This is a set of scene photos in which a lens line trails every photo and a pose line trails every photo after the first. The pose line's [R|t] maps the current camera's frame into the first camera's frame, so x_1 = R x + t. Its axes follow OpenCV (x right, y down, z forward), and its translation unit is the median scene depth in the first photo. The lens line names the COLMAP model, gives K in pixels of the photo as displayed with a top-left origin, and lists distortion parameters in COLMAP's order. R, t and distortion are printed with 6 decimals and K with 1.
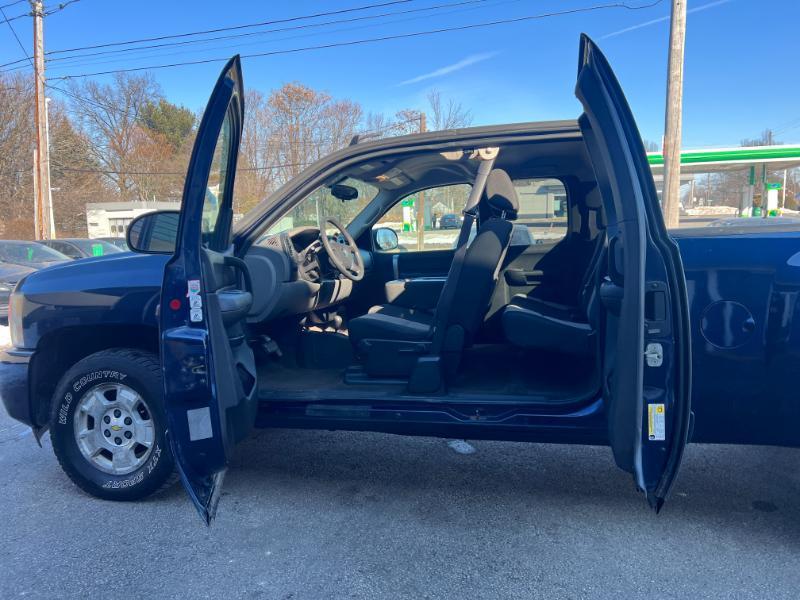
lens RADIAL K [[604.0, 0, 402.3], [0, 604.0, 301.4], [0, 0, 1]] dist [0.041816, -0.049950]
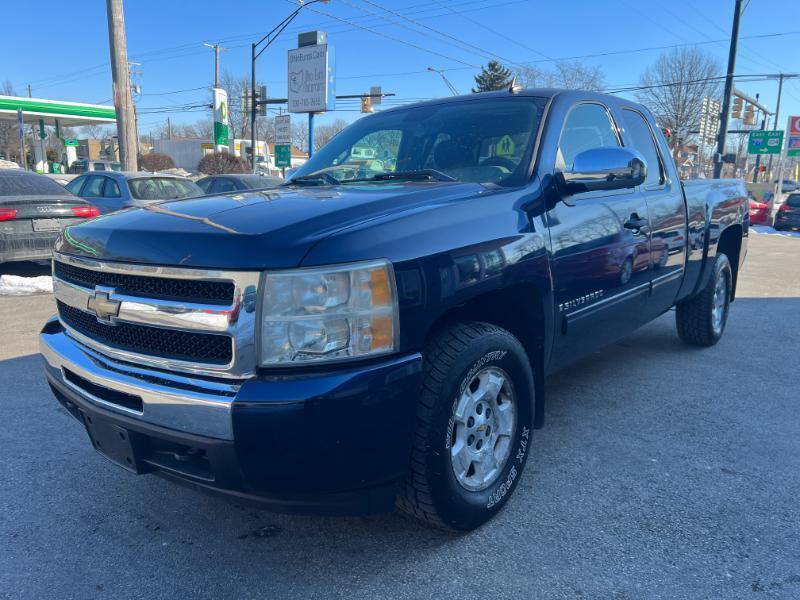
lens RADIAL K [[604.0, 0, 402.3], [0, 604.0, 301.4], [0, 0, 1]] dist [0.041816, -0.049950]
pose [[0.451011, -0.140254, 0.881430, -0.257325], [0.078900, 0.989975, 0.117154, -0.009062], [-0.889024, 0.016707, 0.457555, 0.166687]]
